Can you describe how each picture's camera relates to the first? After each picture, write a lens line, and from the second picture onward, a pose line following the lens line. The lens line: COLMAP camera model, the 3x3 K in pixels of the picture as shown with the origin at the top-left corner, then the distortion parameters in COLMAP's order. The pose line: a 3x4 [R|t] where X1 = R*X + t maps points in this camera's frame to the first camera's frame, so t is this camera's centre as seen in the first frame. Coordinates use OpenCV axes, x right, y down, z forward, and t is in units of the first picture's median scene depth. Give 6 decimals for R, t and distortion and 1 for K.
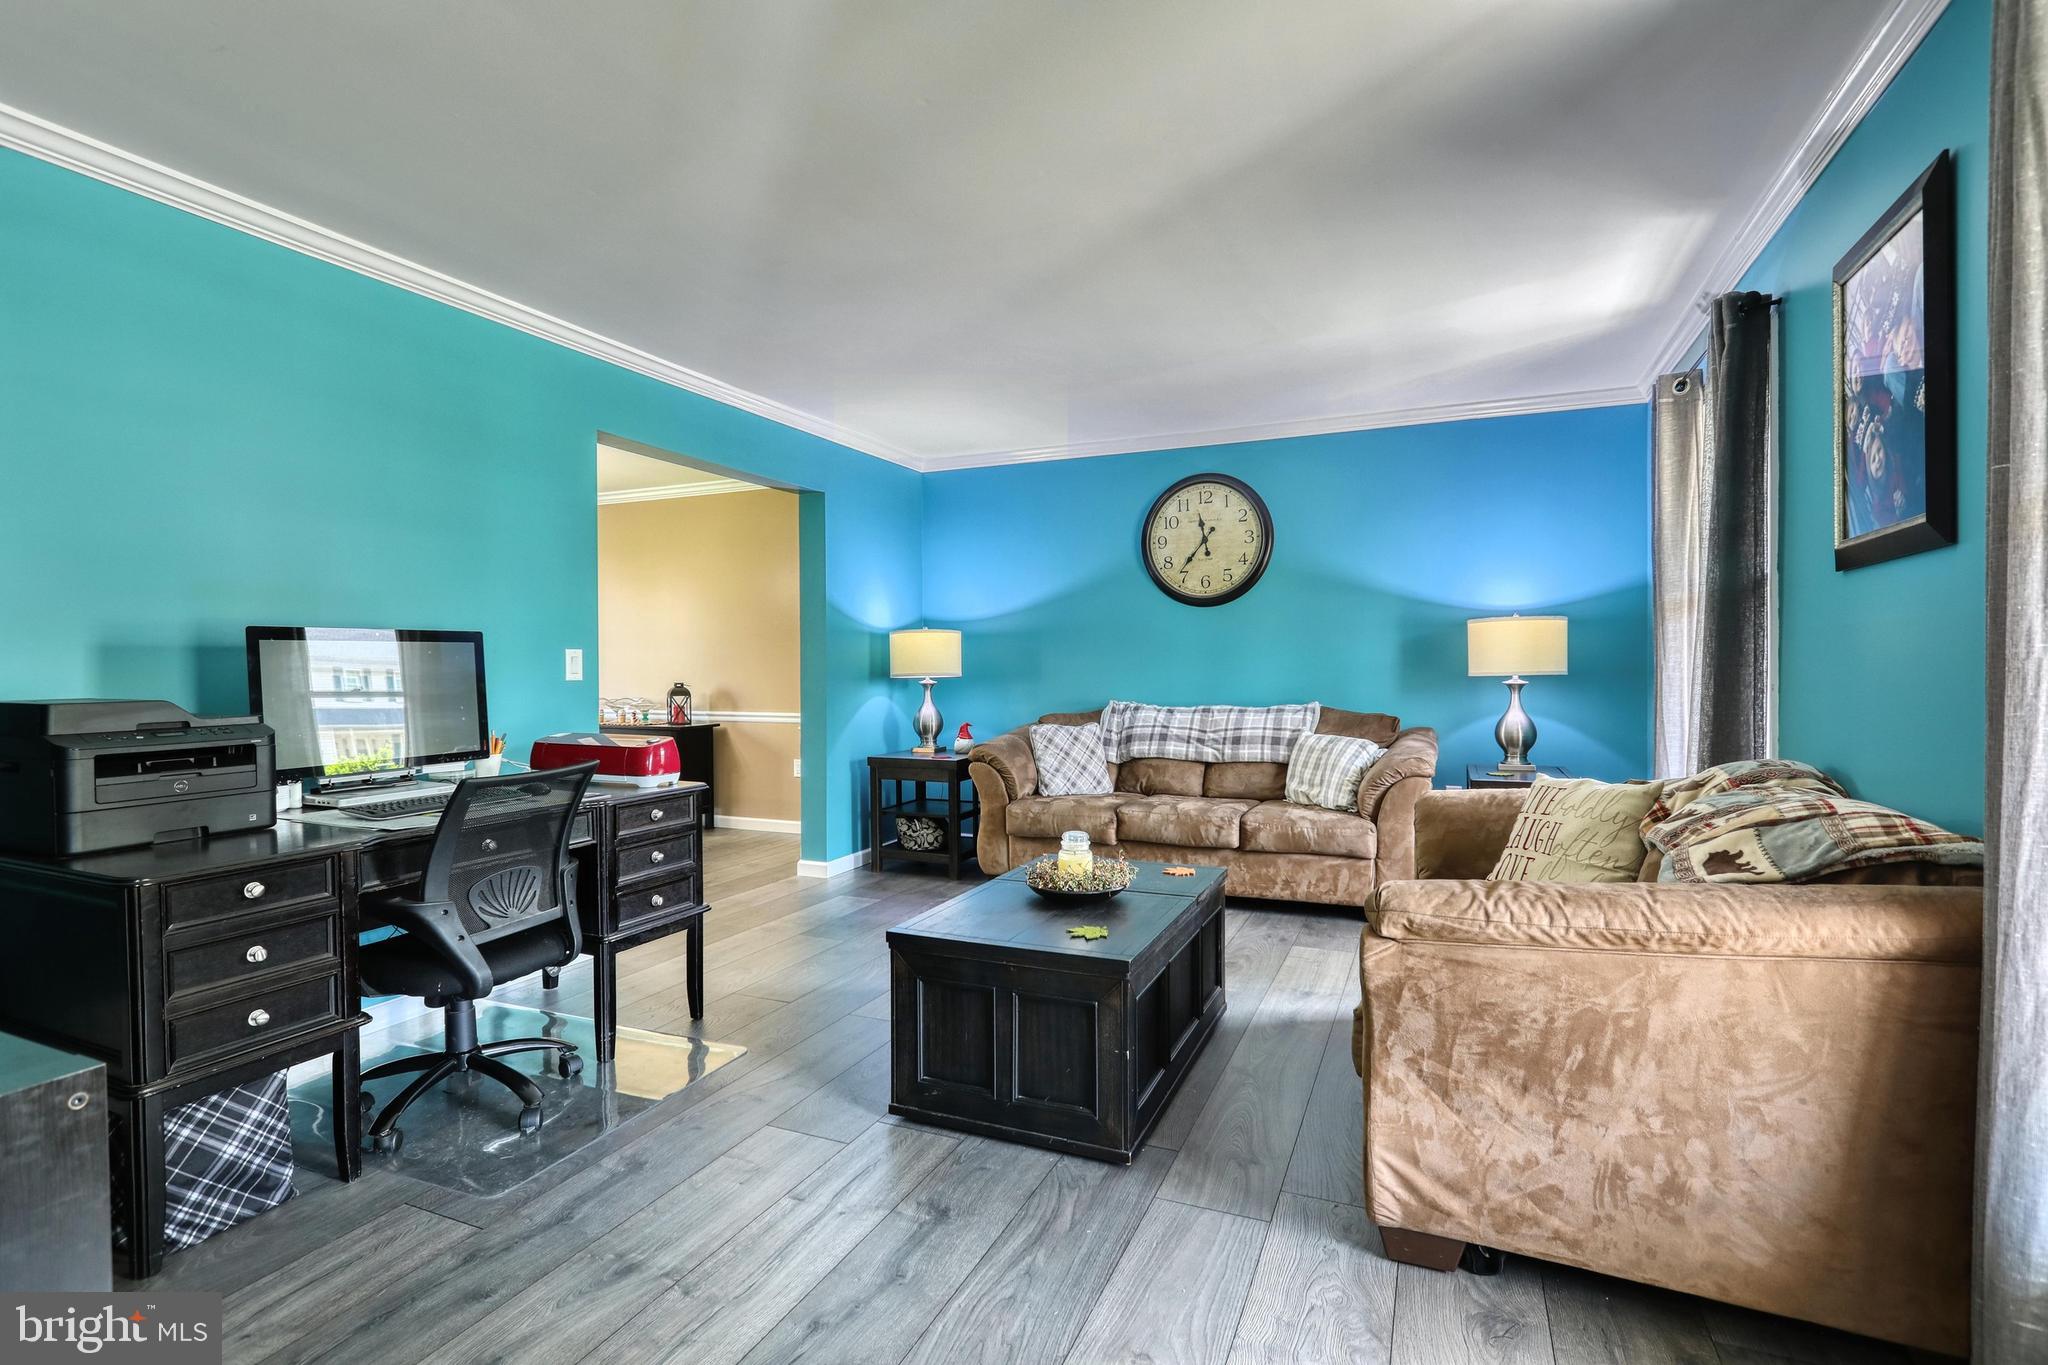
lens RADIAL K [[966.9, 0, 1021.0], [0, 966.9, 678.3], [0, 0, 1]] dist [-0.000325, 0.000728]
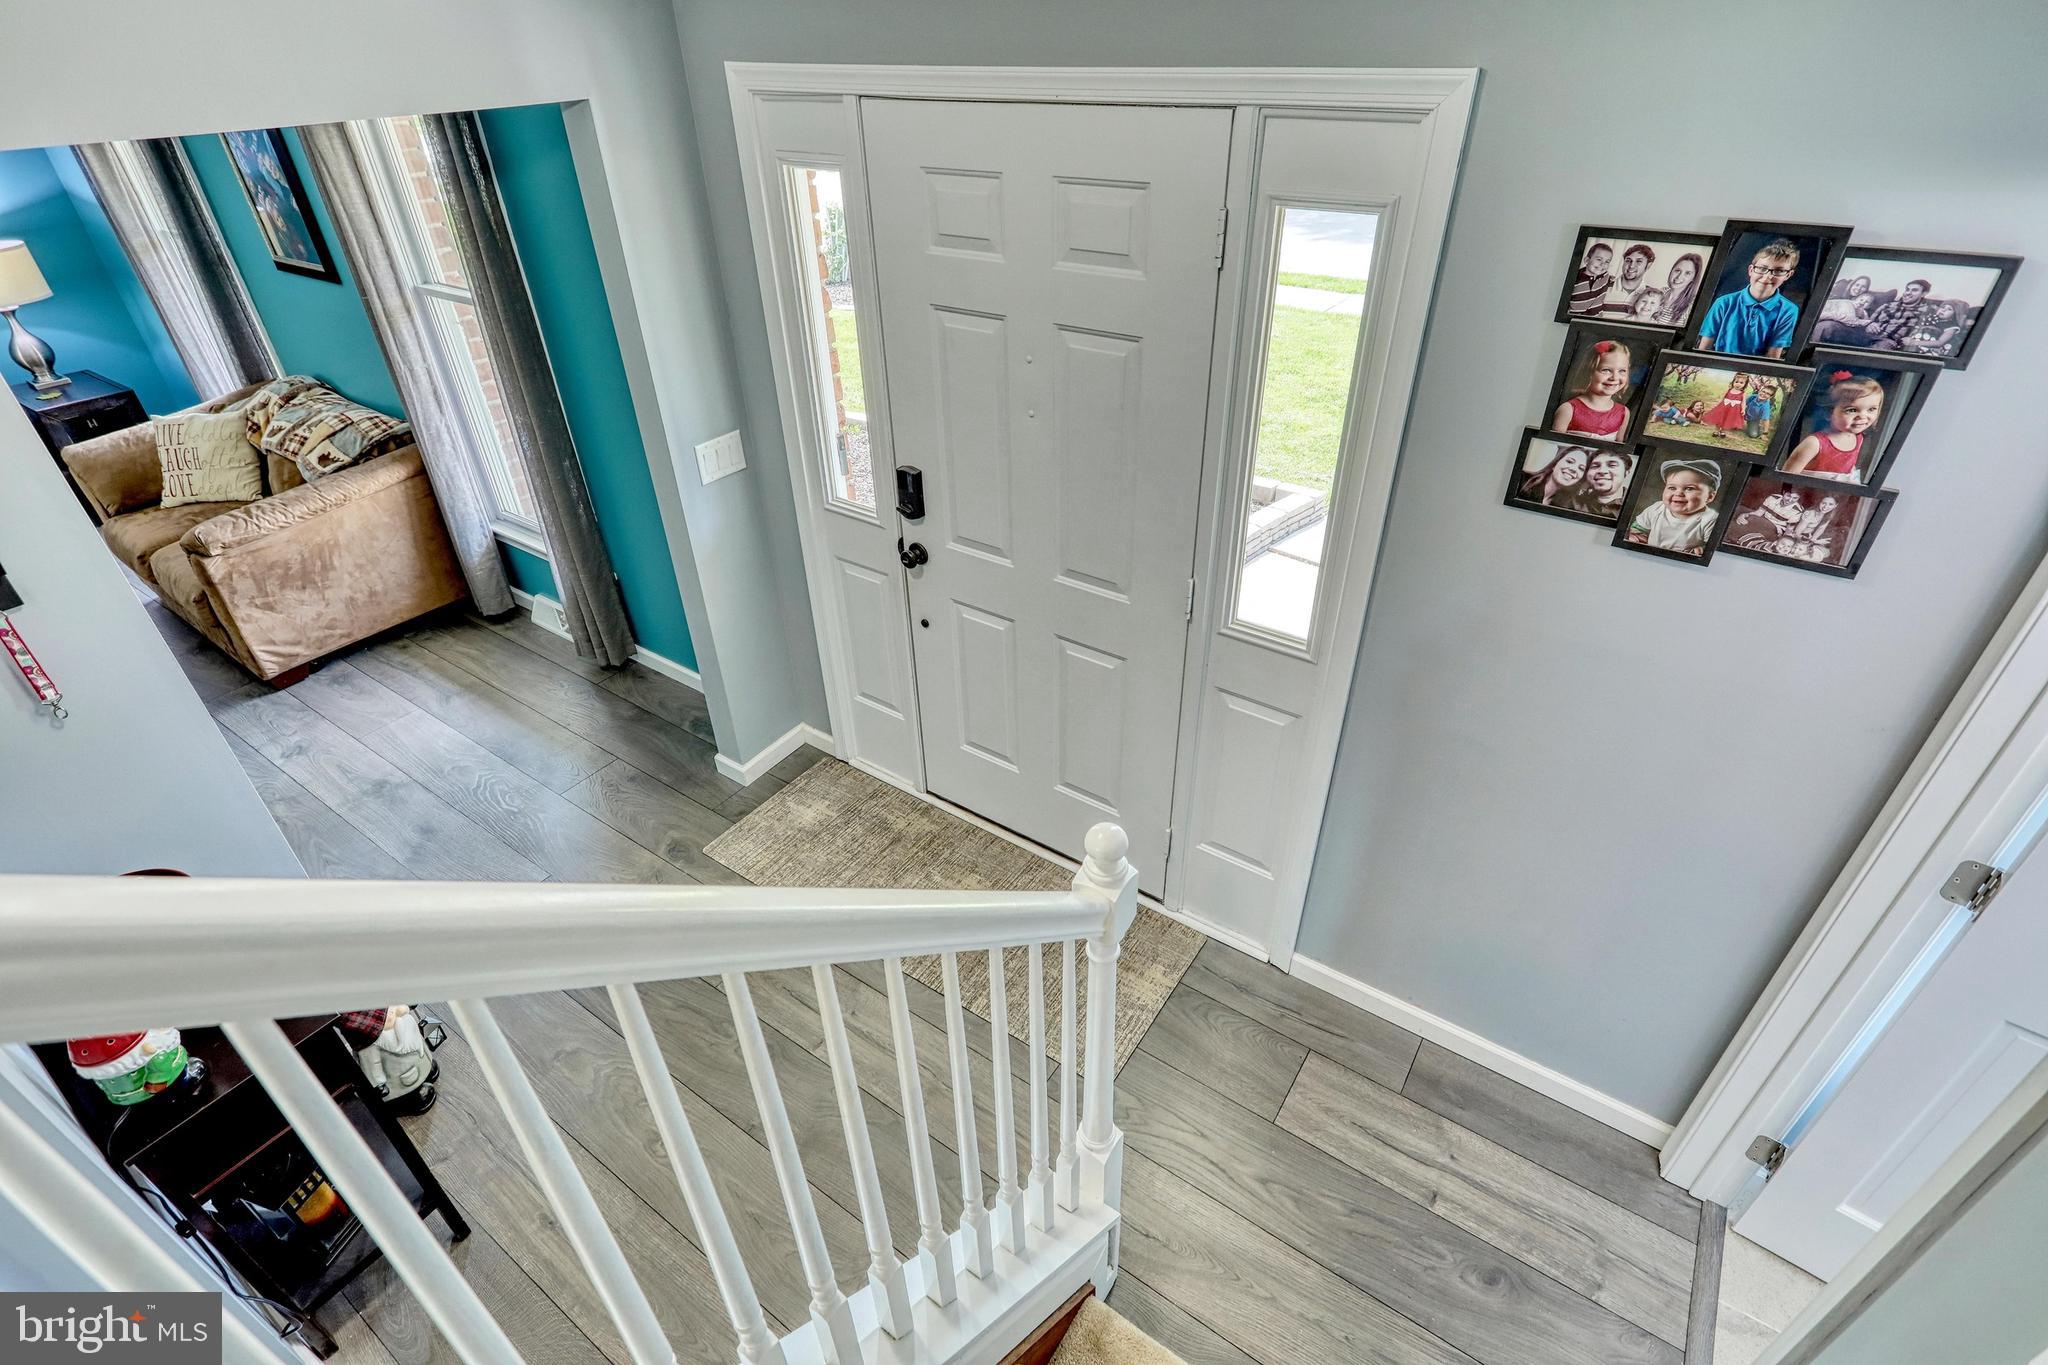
lens RADIAL K [[966.9, 0, 1021.3], [0, 966.9, 680.6], [0, 0, 1]] dist [-0.000325, 0.000728]
pose [[0.192683, -0.553268, 0.810412, -1.107773], [0.030139, 0.828836, 0.558680, -0.610658], [-0.980798, -0.083224, 0.176377, -1.068602]]
